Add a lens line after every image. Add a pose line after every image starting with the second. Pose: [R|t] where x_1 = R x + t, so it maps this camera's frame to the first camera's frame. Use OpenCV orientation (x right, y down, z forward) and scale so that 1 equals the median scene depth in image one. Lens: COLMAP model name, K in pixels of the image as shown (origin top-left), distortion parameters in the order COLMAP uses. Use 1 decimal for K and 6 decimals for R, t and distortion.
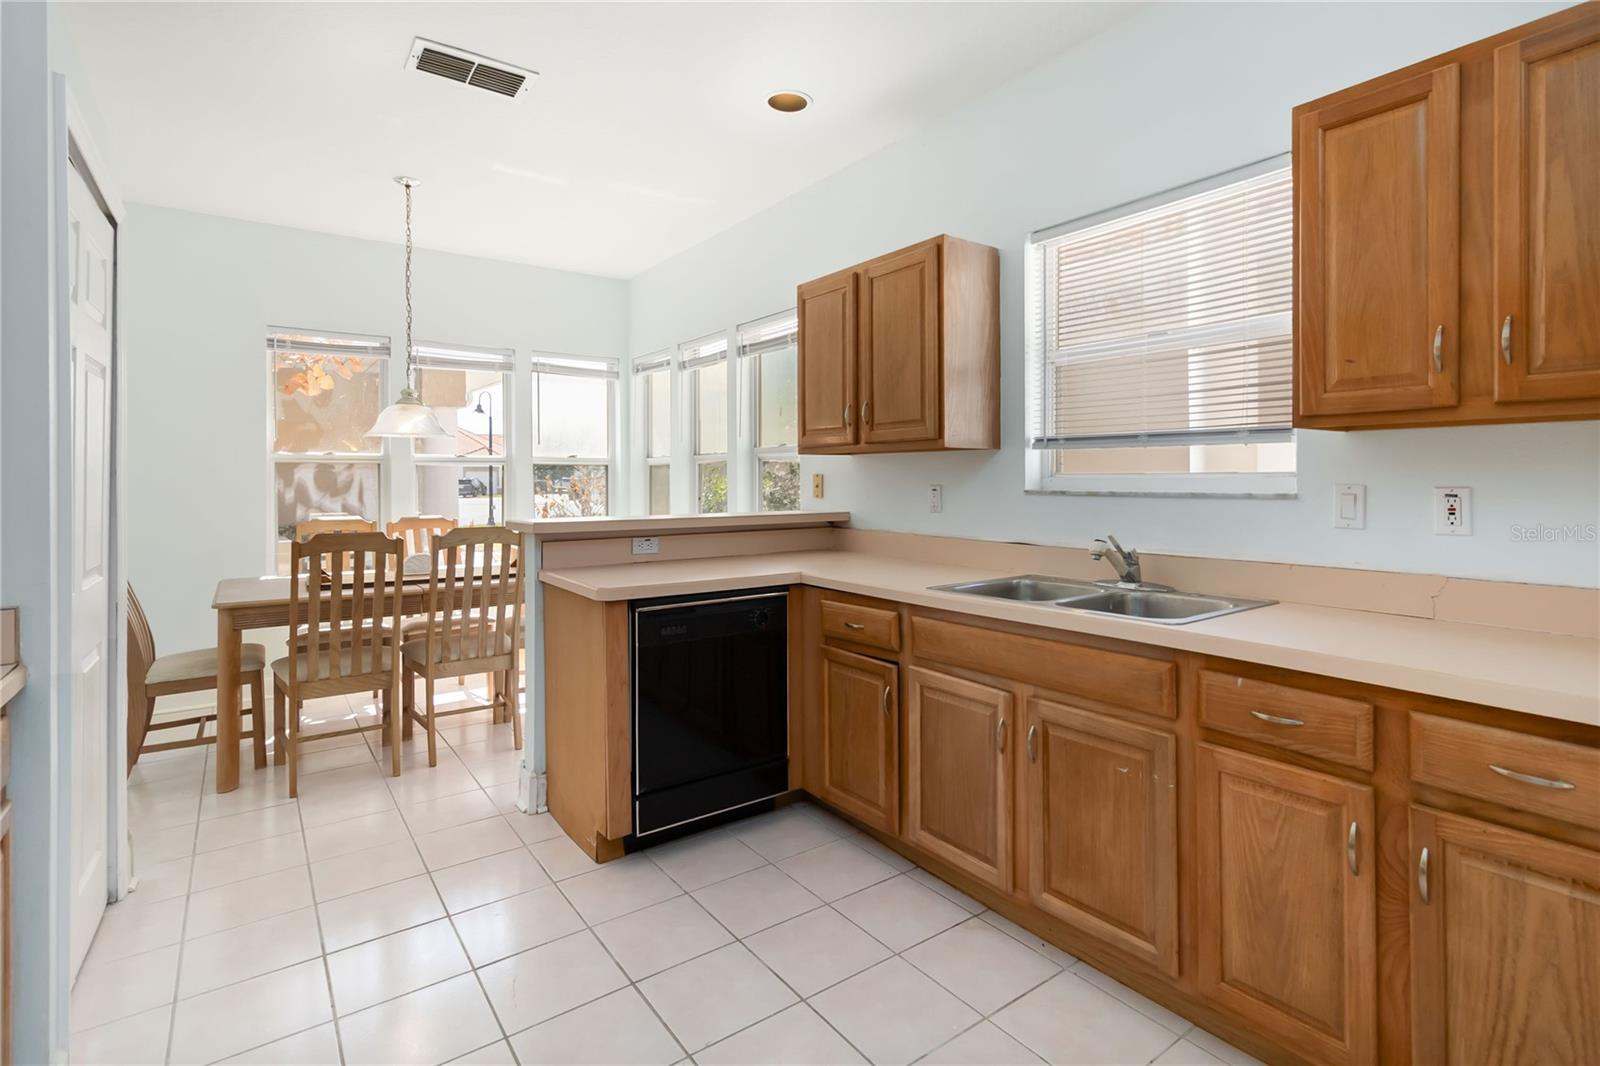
lens RADIAL K [[767.3, 0, 812.6], [0, 767.3, 487.0], [0, 0, 1]] dist [-0.001070, -0.001578]
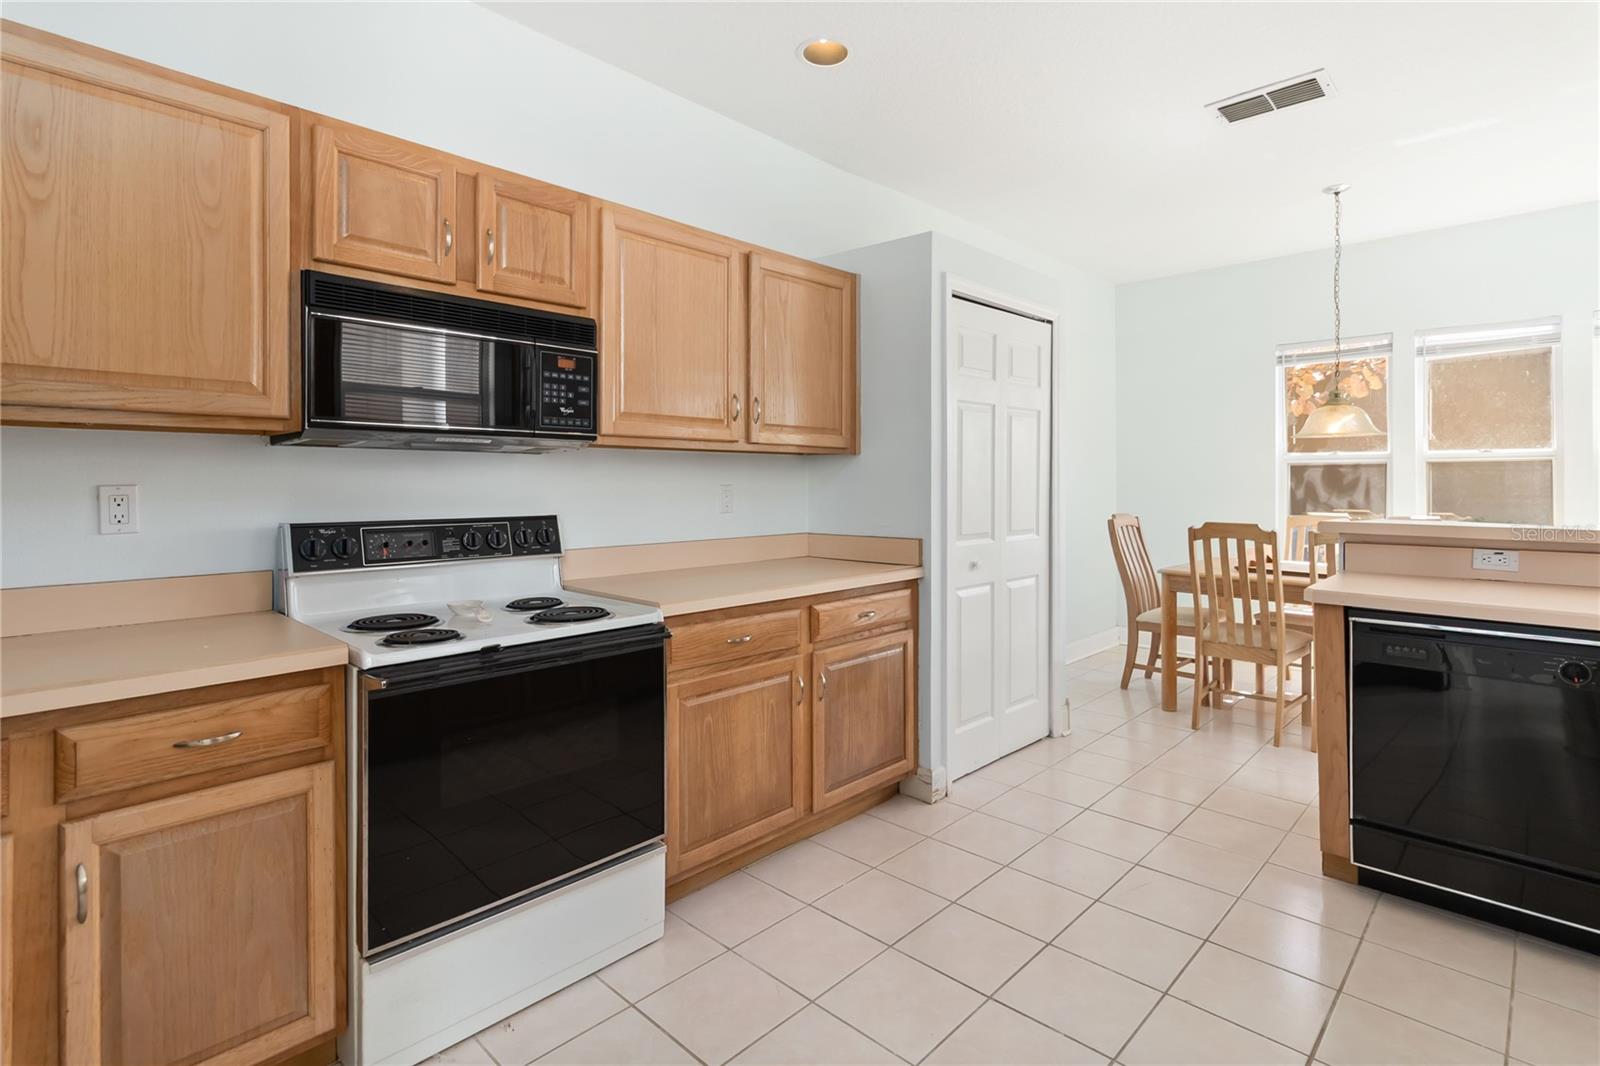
lens RADIAL K [[767.3, 0, 812.6], [0, 767.3, 487.0], [0, 0, 1]] dist [-0.001070, -0.001578]
pose [[0.167298, 0.010396, -0.985852, 0.309725], [-0.008356, 0.999923, 0.009126, -0.000691], [0.985871, 0.006711, 0.167372, 0.111162]]
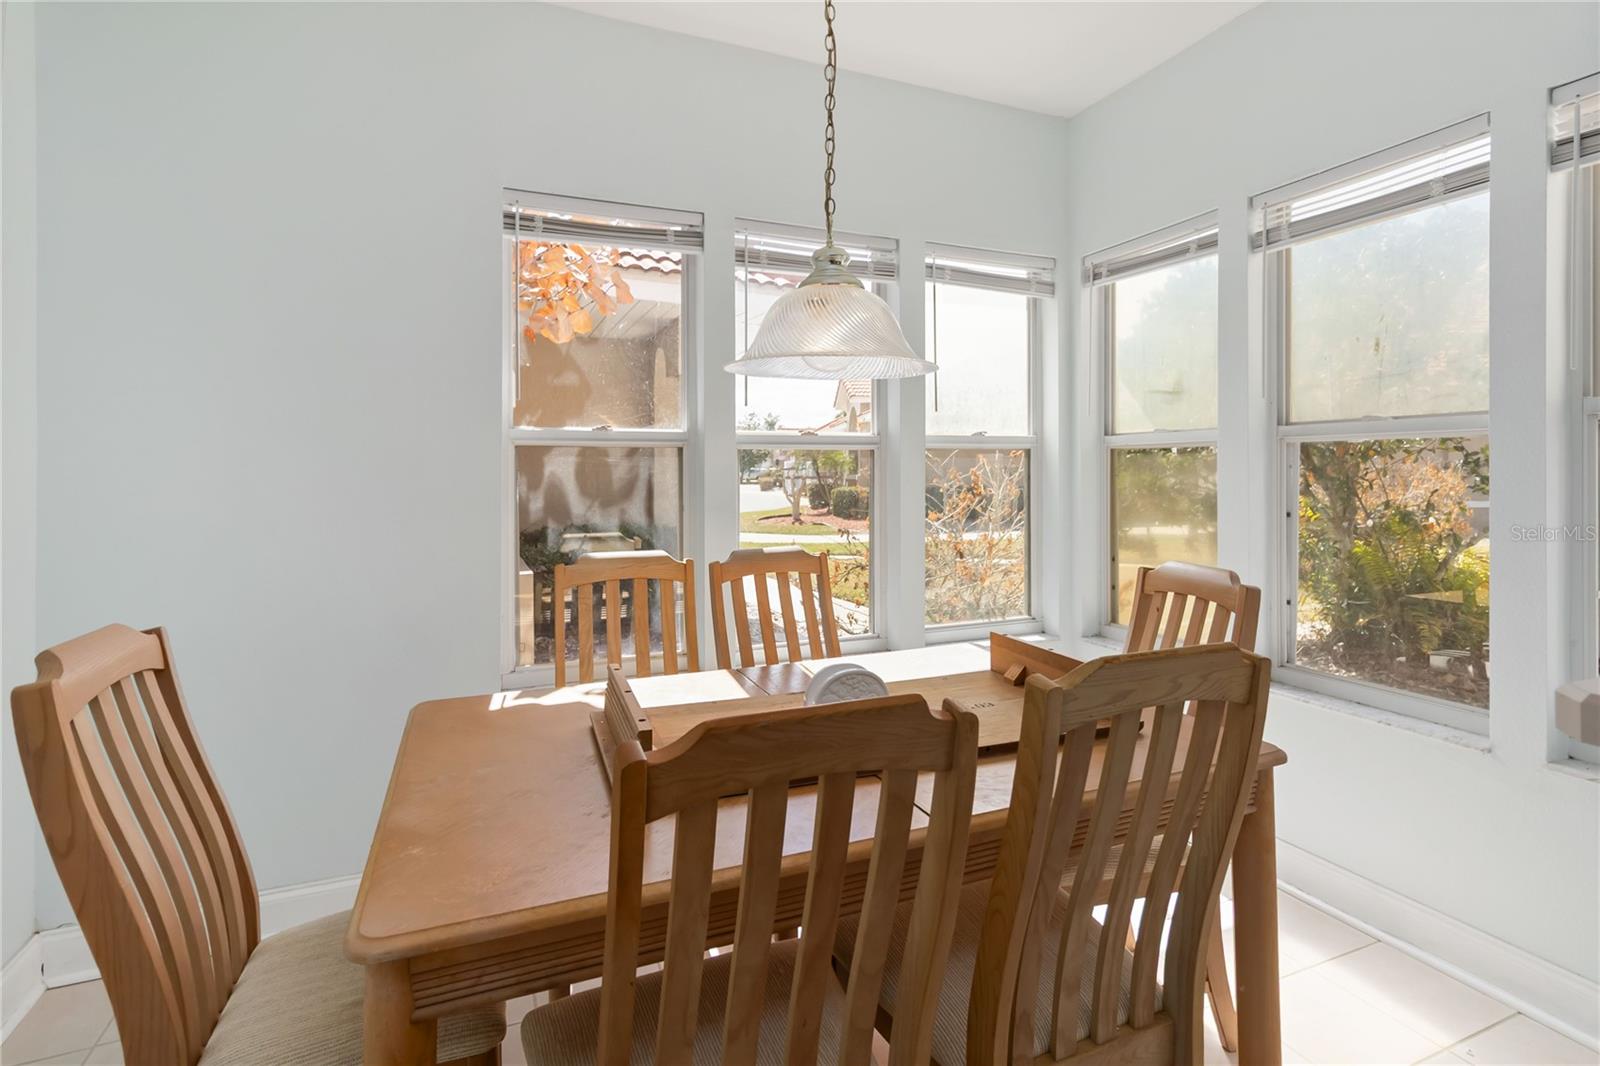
lens RADIAL K [[749.1, 0, 792.2], [0, 749.1, 472.0], [0, 0, 1]] dist [-0.014577, -0.000114]
pose [[0.972388, 0.000298, -0.233372, -0.385152], [-0.001865, 0.999977, -0.006491, -0.009900], [0.233365, 0.006747, 0.972366, 0.529024]]
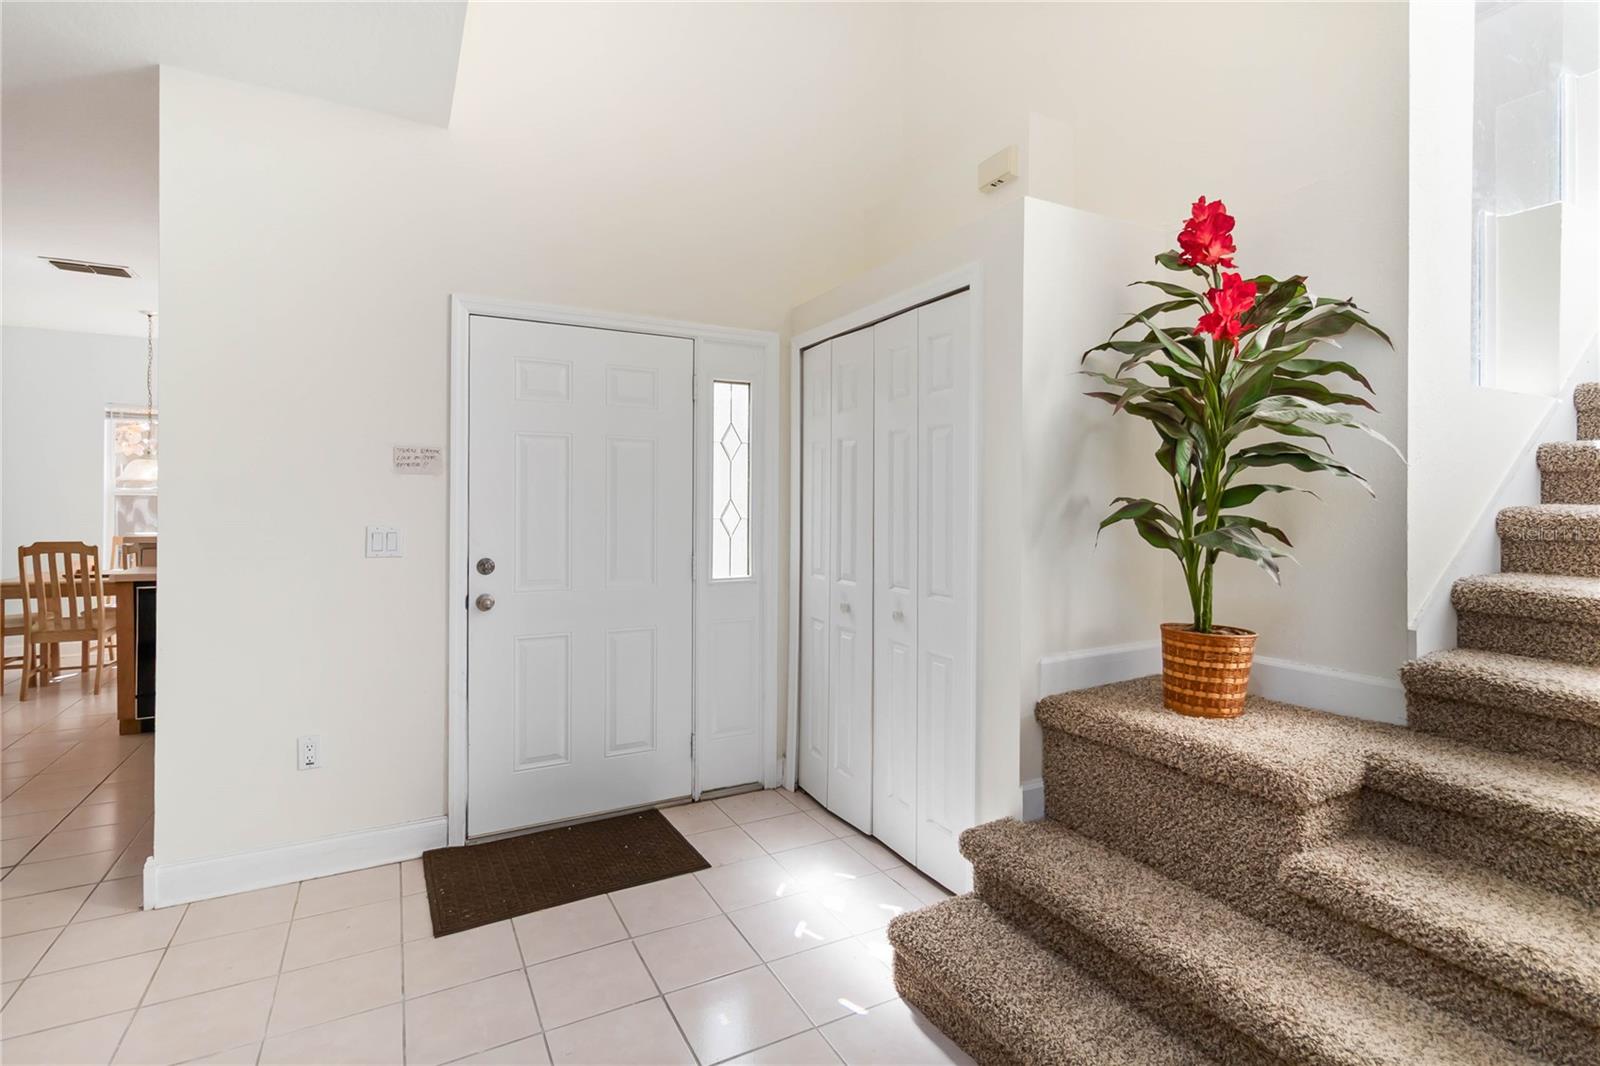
lens RADIAL K [[767.3, 0, 812.6], [0, 767.3, 487.0], [0, 0, 1]] dist [-0.001070, -0.001578]
pose [[0.991519, -0.005119, -0.129858, 0.803301], [0.001423, 0.999592, -0.028542, -0.005130], [0.129951, 0.028115, 0.991122, -0.269255]]
